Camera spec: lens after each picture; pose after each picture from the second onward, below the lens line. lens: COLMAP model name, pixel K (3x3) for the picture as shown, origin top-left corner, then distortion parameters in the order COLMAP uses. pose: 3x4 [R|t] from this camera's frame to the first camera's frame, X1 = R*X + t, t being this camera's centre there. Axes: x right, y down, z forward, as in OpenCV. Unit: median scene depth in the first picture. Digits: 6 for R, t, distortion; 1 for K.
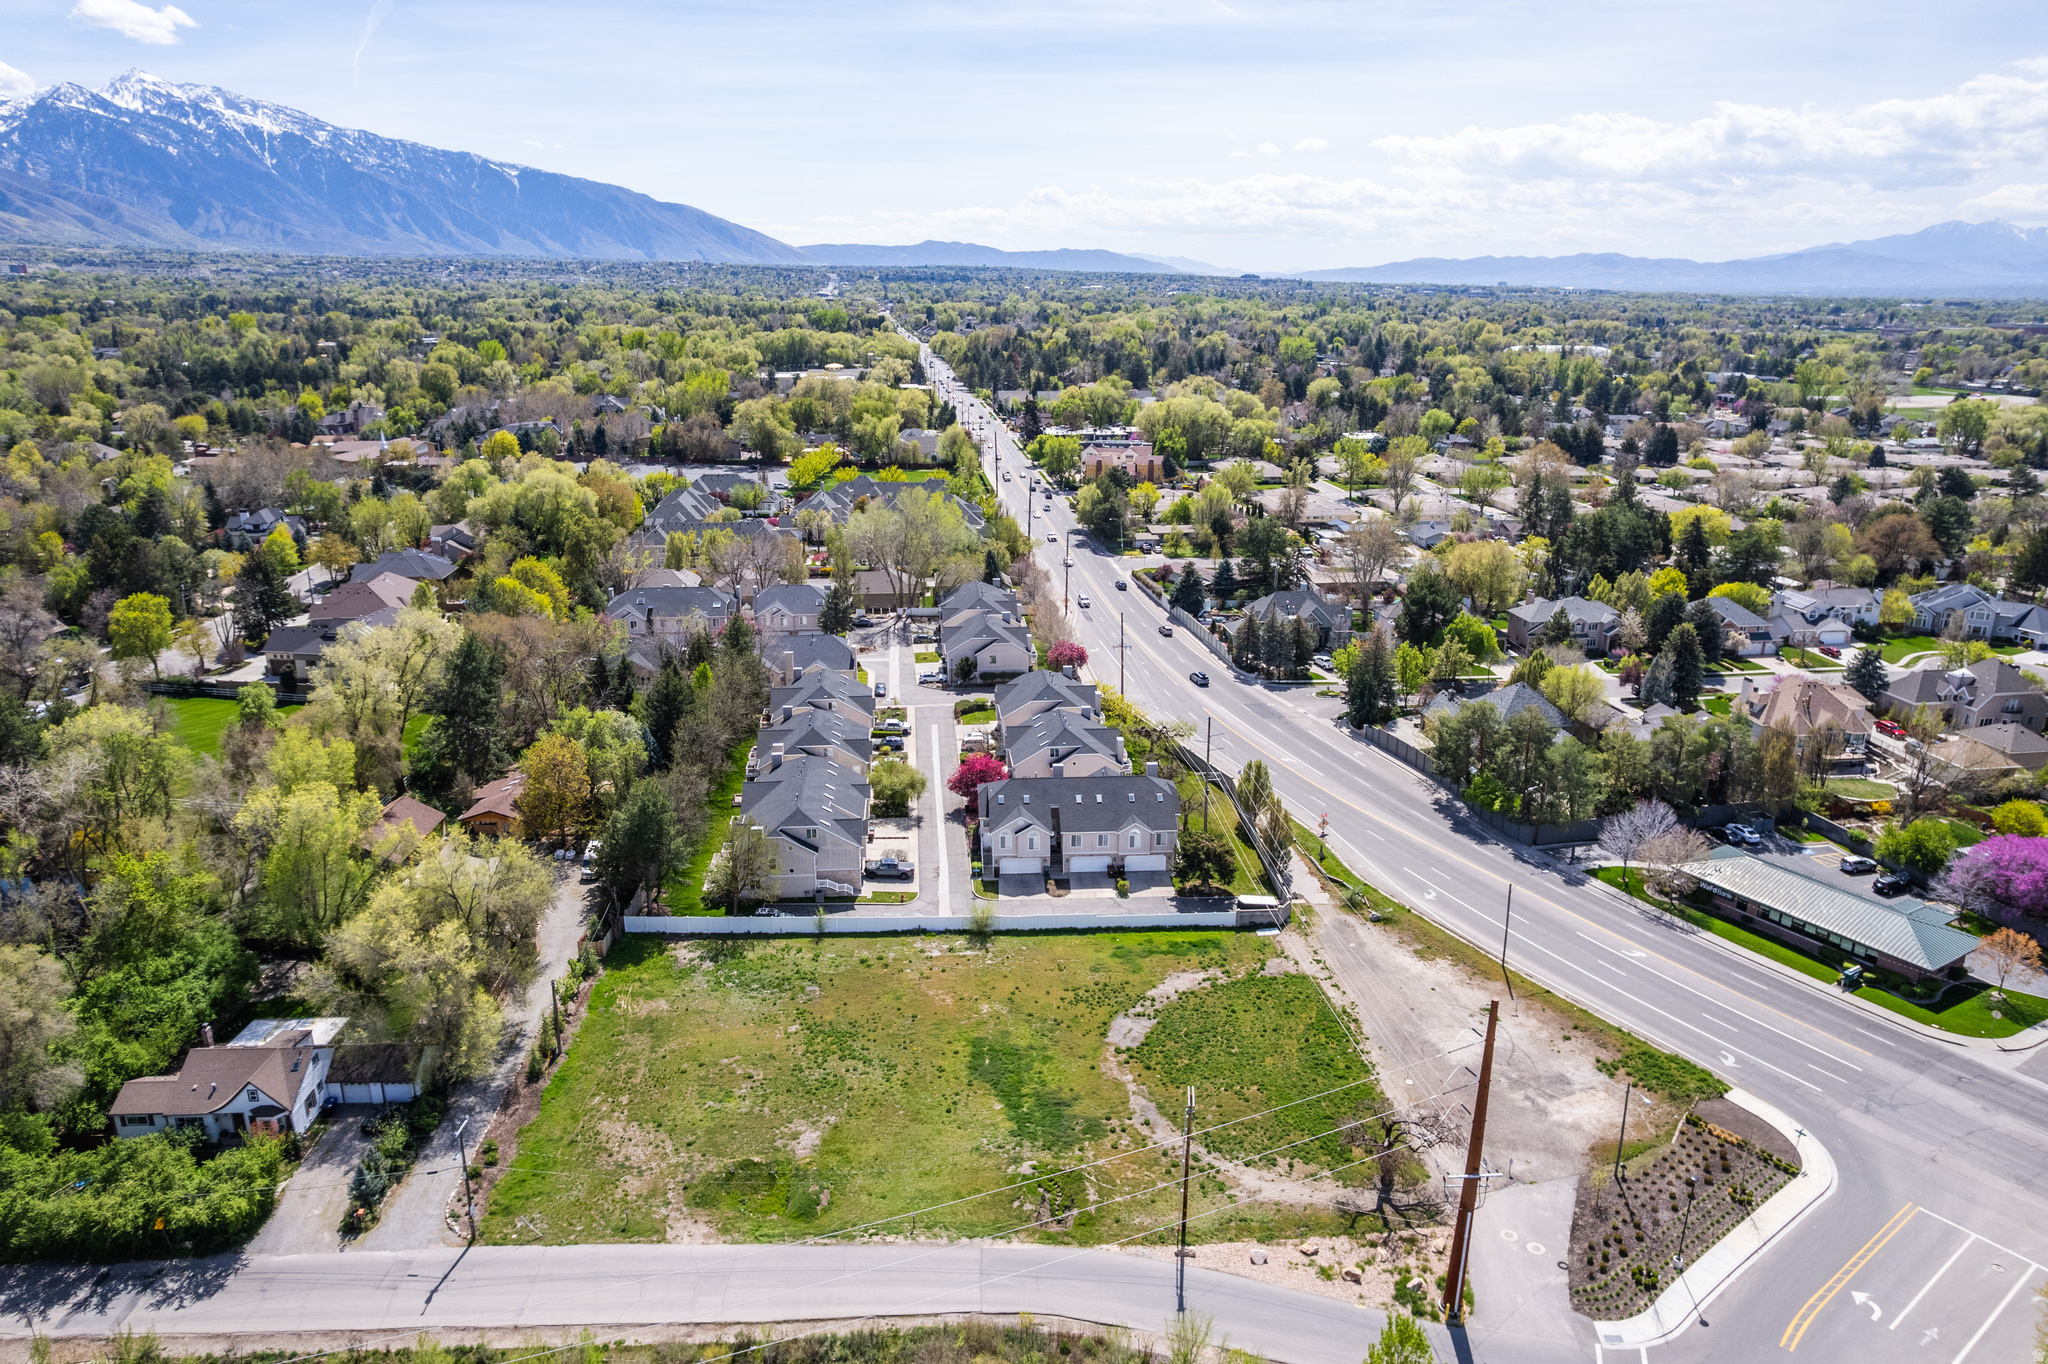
lens RADIAL K [[1326.9, 0, 1017.9], [0, 1326.9, 678.5], [0, 0, 1]] dist [-0.082503, 0.077685]
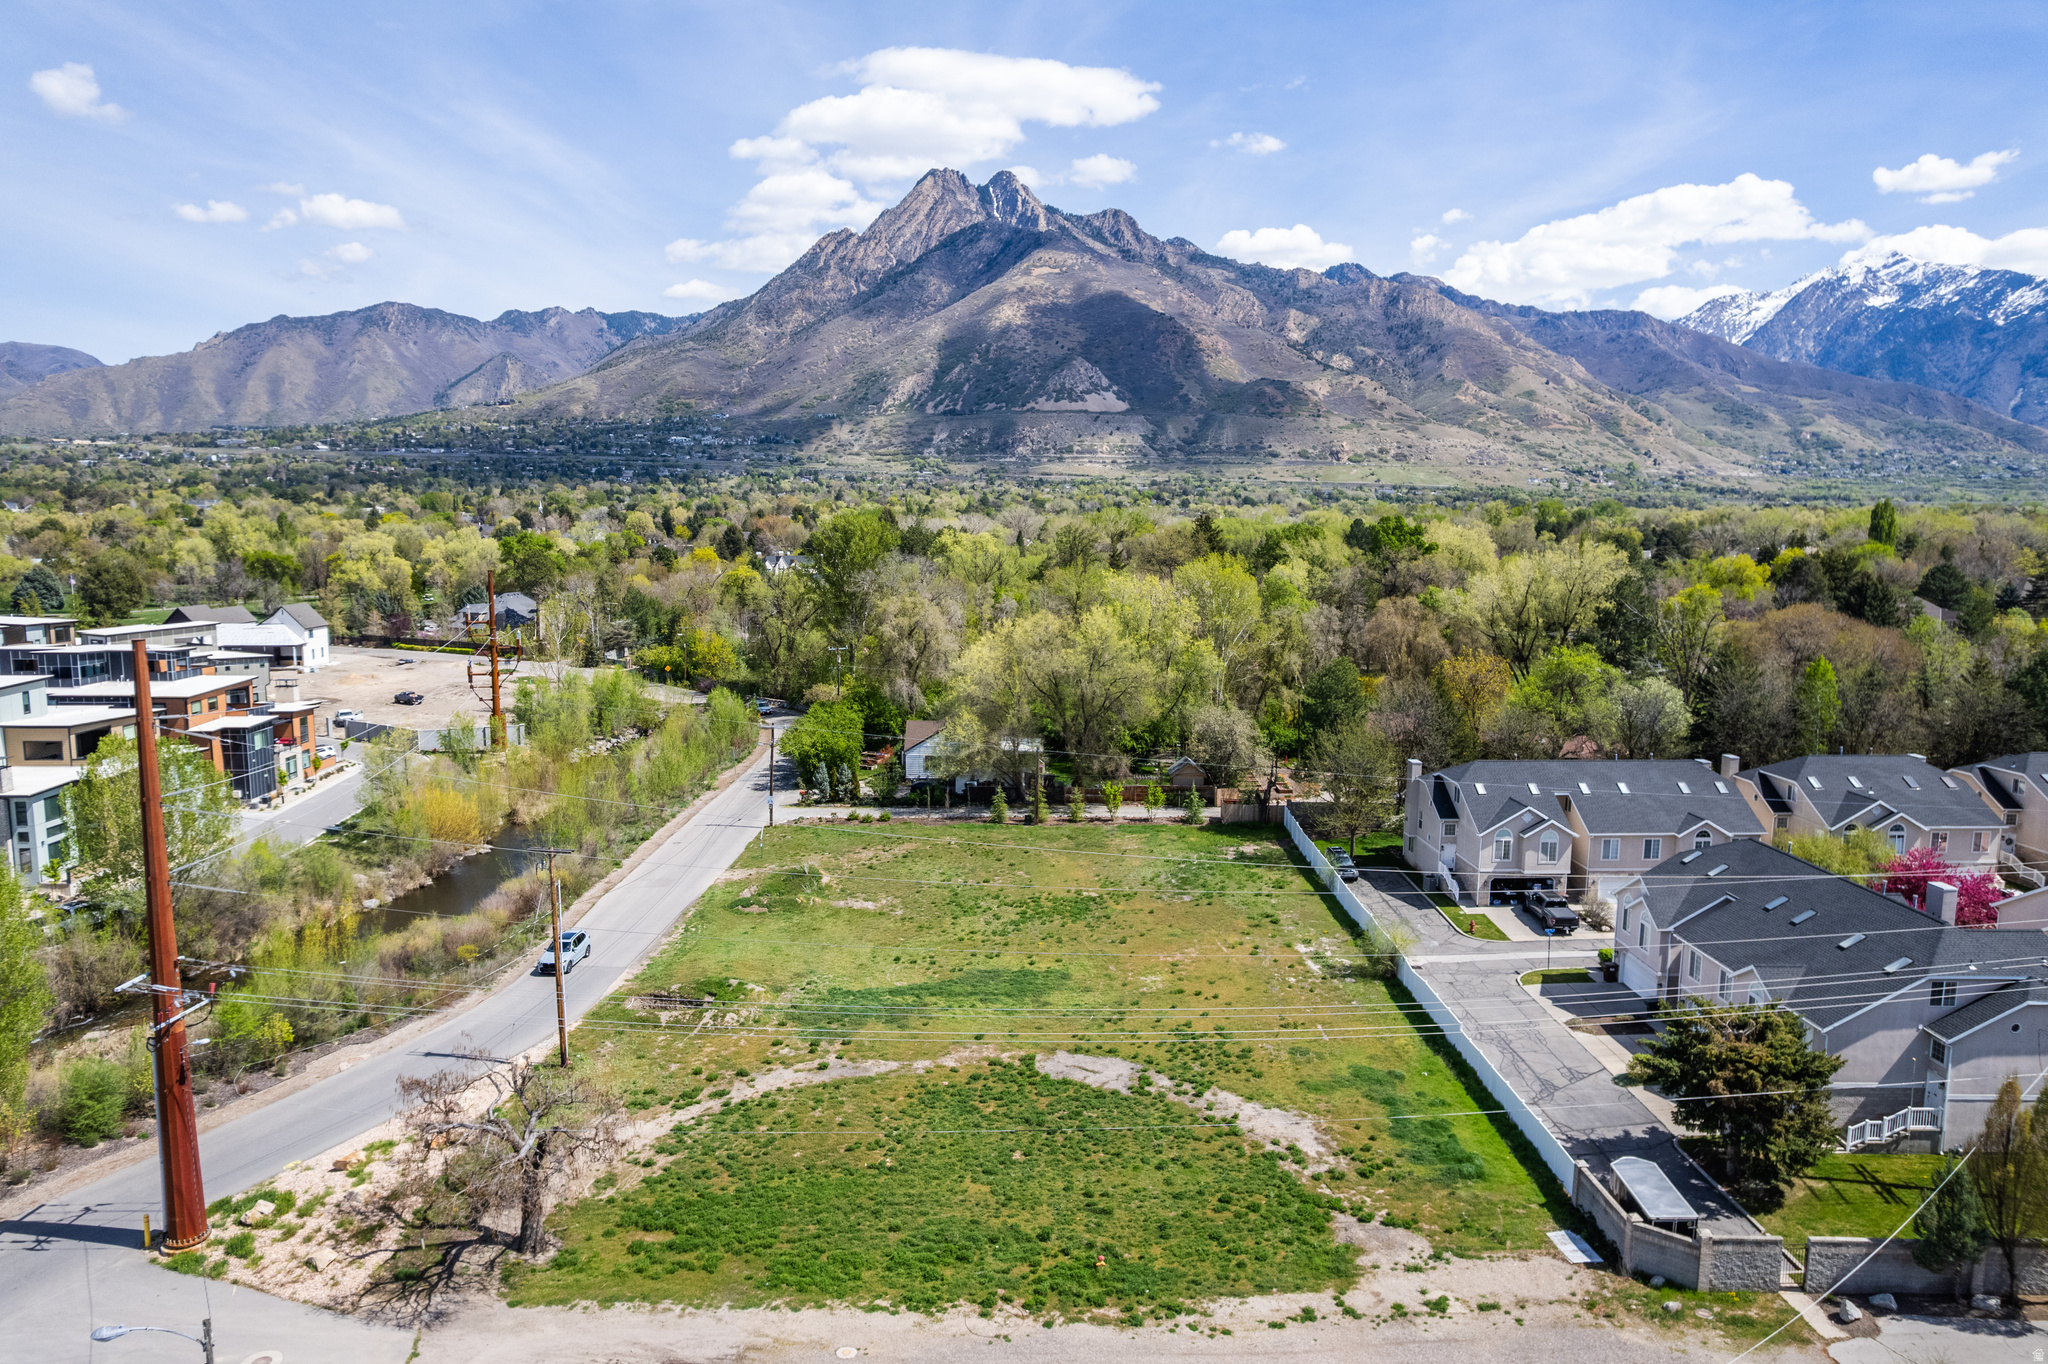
lens RADIAL K [[1311.4, 0, 1023.8], [0, 1311.4, 684.5], [0, 0, 1]] dist [-0.082723, 0.073112]
pose [[-0.054186, 0.126051, -0.990543, 0.515433], [-0.295044, 0.945686, 0.136483, 0.038431], [0.953946, 0.299650, -0.014052, 0.785040]]
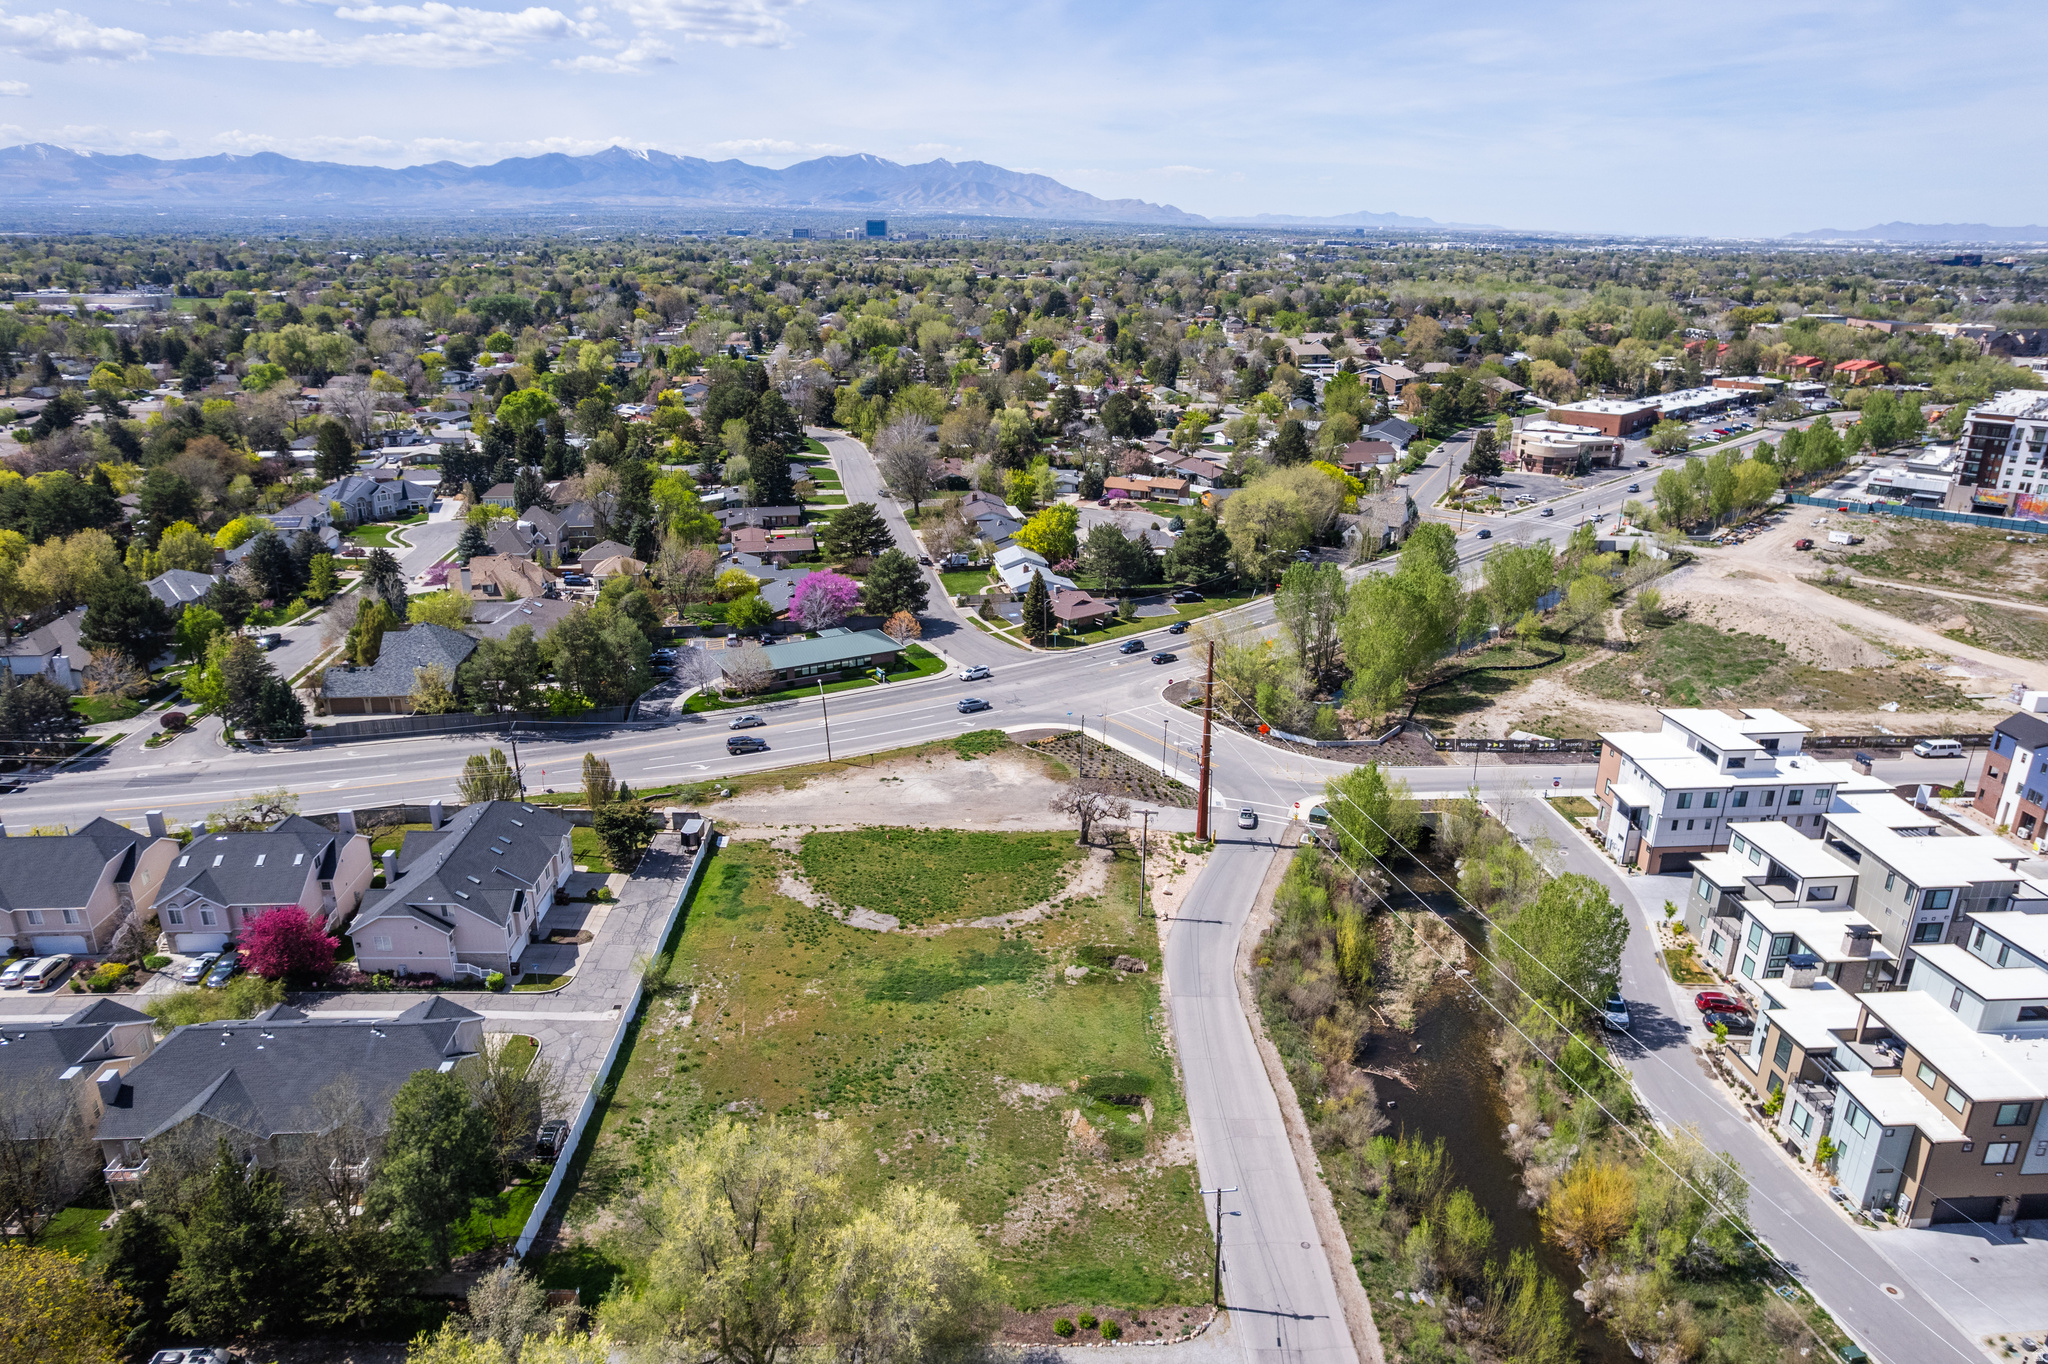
lens RADIAL K [[1323.9, 0, 1023.3], [0, 1323.9, 675.8], [0, 0, 1]] dist [-0.075276, 0.064661]
pose [[0.023007, -0.331531, 0.943164, -0.733925], [0.282289, 0.907178, 0.311995, -0.184733], [-0.959053, 0.259067, 0.114459, 0.592625]]
